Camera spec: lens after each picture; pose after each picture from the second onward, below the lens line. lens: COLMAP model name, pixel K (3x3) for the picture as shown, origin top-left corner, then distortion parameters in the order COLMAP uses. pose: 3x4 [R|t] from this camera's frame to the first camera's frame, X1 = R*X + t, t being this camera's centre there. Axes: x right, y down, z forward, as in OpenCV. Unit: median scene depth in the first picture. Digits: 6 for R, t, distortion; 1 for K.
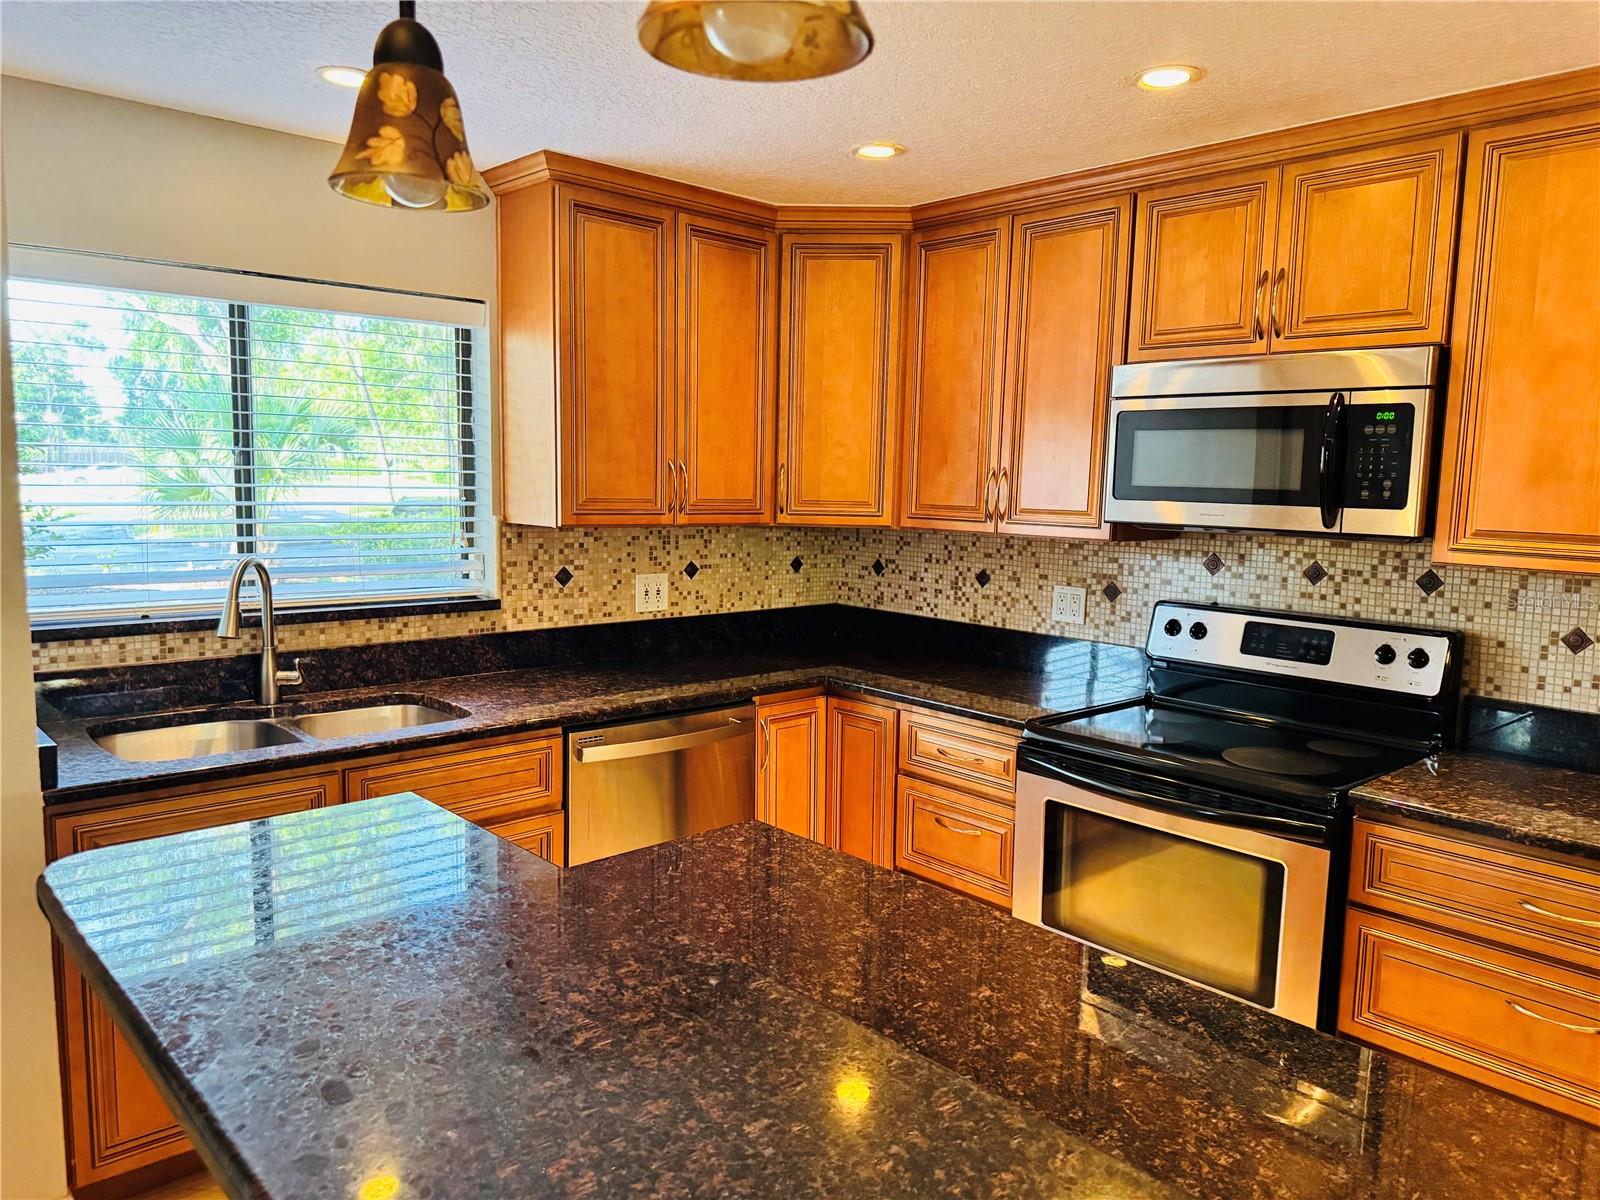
lens RADIAL K [[1109.5, 0, 800.0], [0, 1109.5, 600.0], [0, 0, 1]] dist [0.055438, -0.074641]
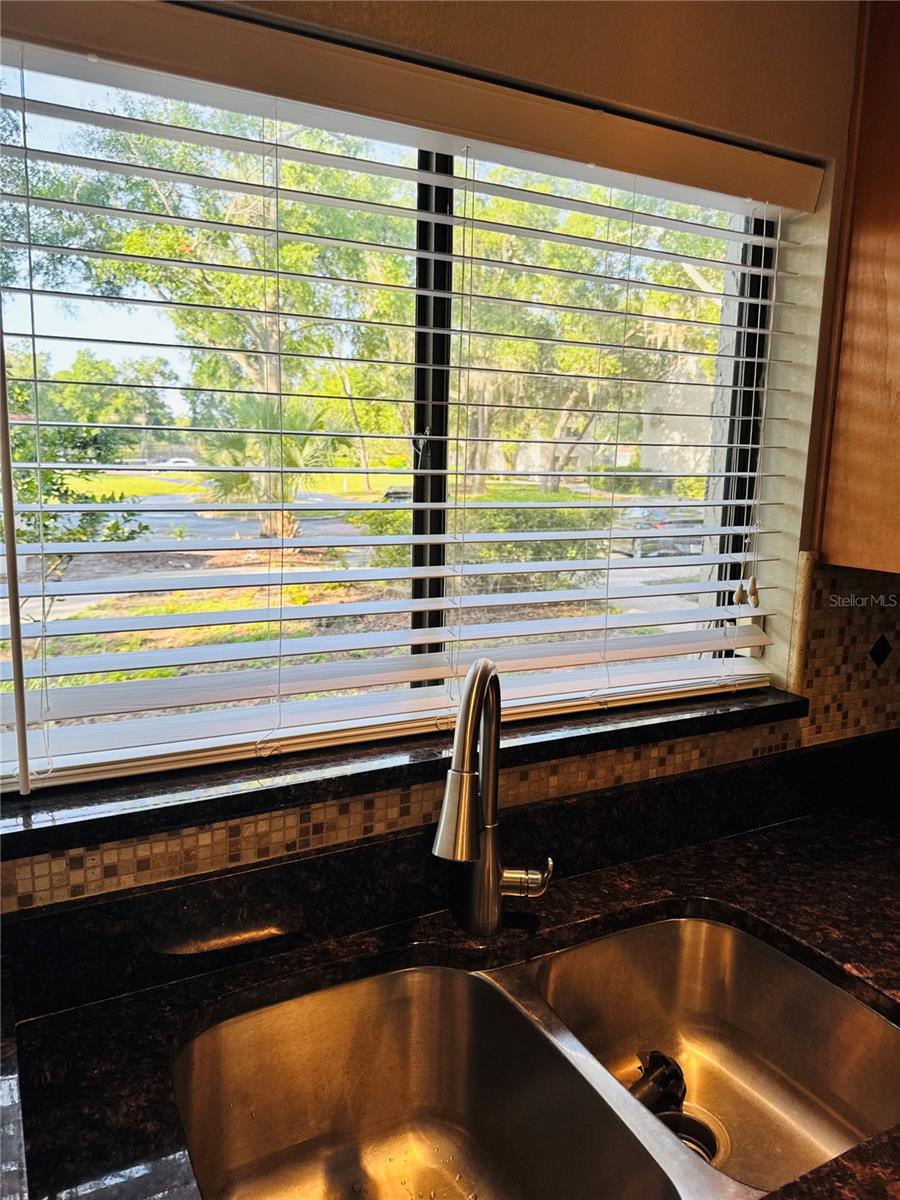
lens RADIAL K [[832.1, 0, 450.0], [0, 832.1, 600.0], [0, 0, 1]] dist [0.055438, -0.074641]
pose [[0.971126, 0.041598, -0.234914, -0.338511], [-0.031095, 0.998352, 0.048241, -0.064111], [0.236534, -0.039543, 0.970818, 0.525809]]
